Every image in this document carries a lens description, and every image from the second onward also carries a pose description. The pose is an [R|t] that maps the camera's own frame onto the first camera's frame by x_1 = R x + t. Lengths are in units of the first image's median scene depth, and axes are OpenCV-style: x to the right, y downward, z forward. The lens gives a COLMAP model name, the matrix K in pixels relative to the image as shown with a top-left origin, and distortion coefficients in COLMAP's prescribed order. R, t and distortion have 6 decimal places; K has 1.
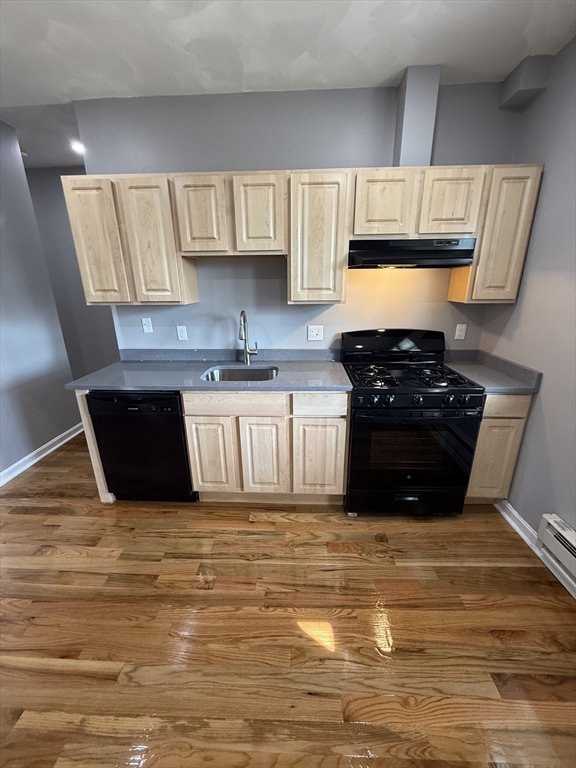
lens RADIAL K [[305.0, 0, 288.4], [0, 305.0, 382.3], [0, 0, 1]] dist [0.000168, -0.000465]
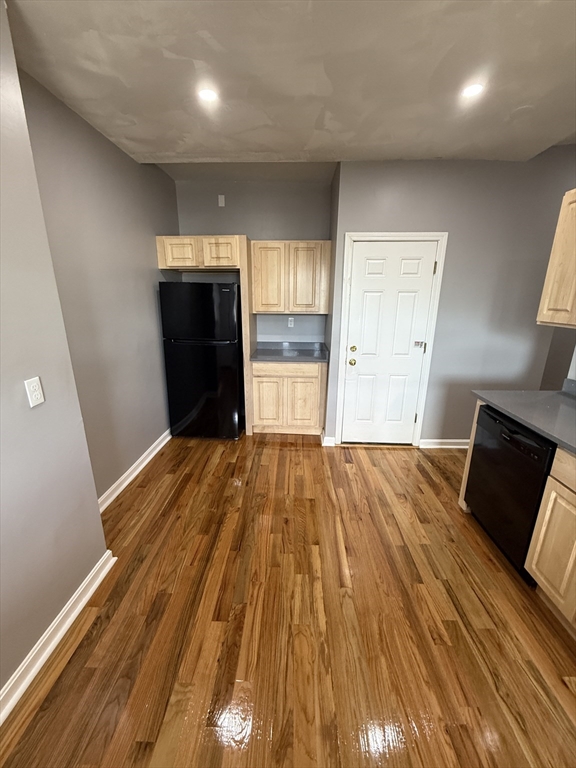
lens RADIAL K [[305.0, 0, 288.4], [0, 305.0, 382.3], [0, 0, 1]] dist [0.000168, -0.000465]
pose [[0.016653, 0.278295, -0.960351, 0.332024], [-0.310279, 0.914505, 0.259629, -0.103038], [0.950500, 0.293653, 0.101578, 0.239261]]
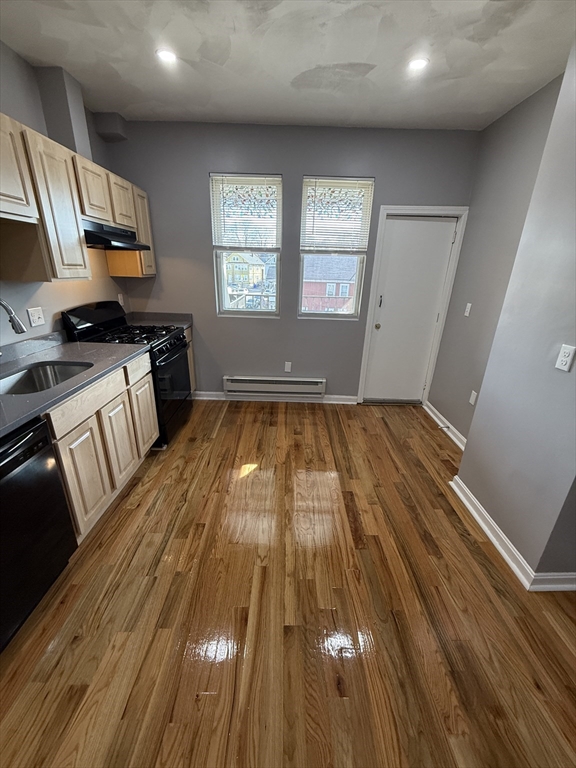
lens RADIAL K [[305.0, 0, 288.4], [0, 305.0, 382.3], [0, 0, 1]] dist [0.000168, -0.000465]
pose [[-0.045357, -0.342304, 0.938494, -1.029966], [0.274216, 0.899108, 0.341191, -0.118553], [-0.960598, 0.272825, 0.053084, 0.407475]]
